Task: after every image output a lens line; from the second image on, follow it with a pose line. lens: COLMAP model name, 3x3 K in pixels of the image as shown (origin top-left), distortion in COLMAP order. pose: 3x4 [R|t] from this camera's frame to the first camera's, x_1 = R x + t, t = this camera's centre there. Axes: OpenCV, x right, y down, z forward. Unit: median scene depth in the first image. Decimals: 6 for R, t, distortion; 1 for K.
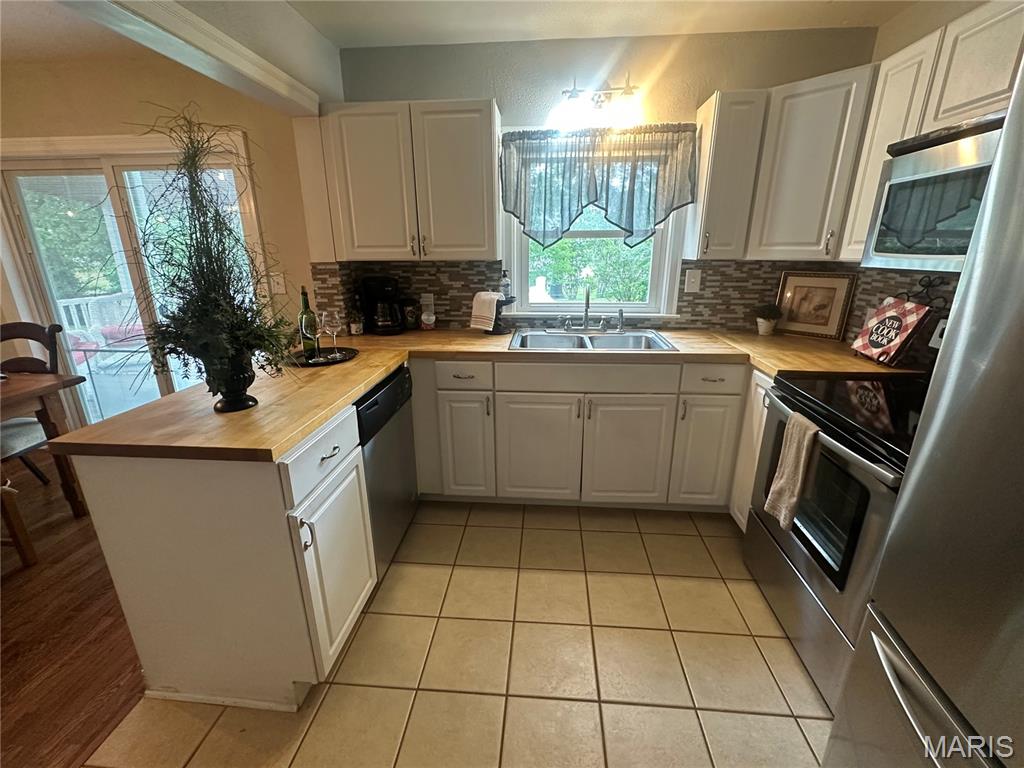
lens RADIAL K [[439.9, 0, 510.2], [0, 439.9, 385.5], [0, 0, 1]] dist [-0.001306, -0.000014]
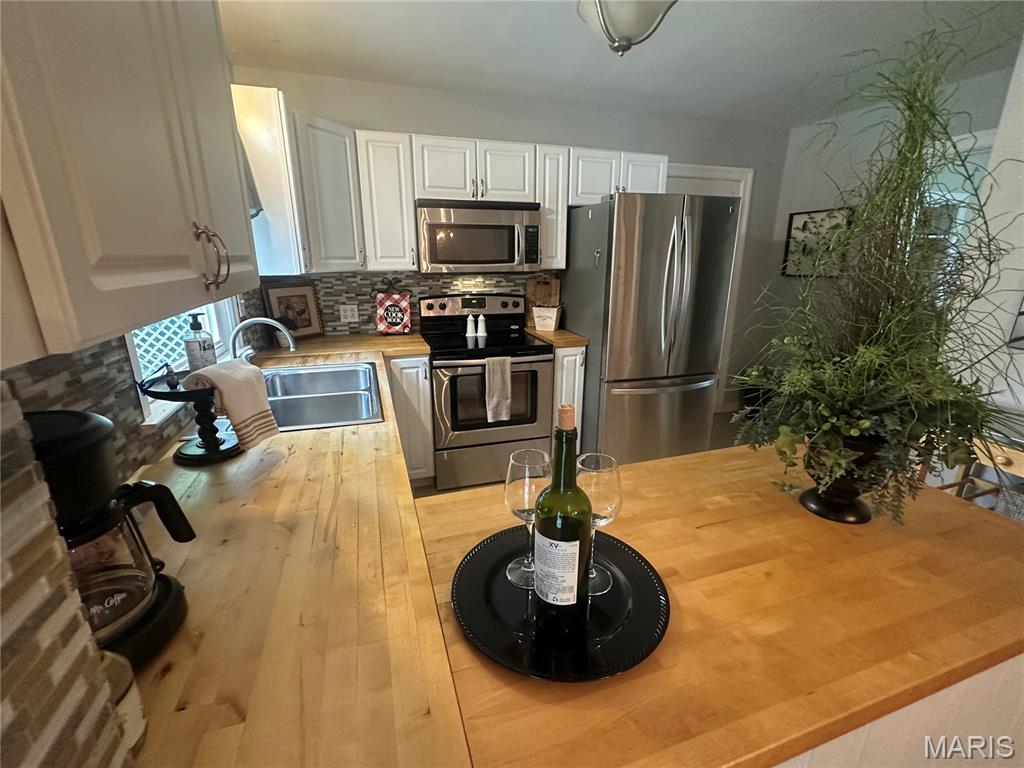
lens RADIAL K [[439.9, 0, 508.9], [0, 439.9, 382.1], [0, 0, 1]] dist [-0.001306, -0.000014]
pose [[-0.388145, -0.250608, 0.886870, -0.703588], [0.277413, 0.885914, 0.371749, -0.365817], [-0.878855, 0.390322, -0.274341, 1.136726]]
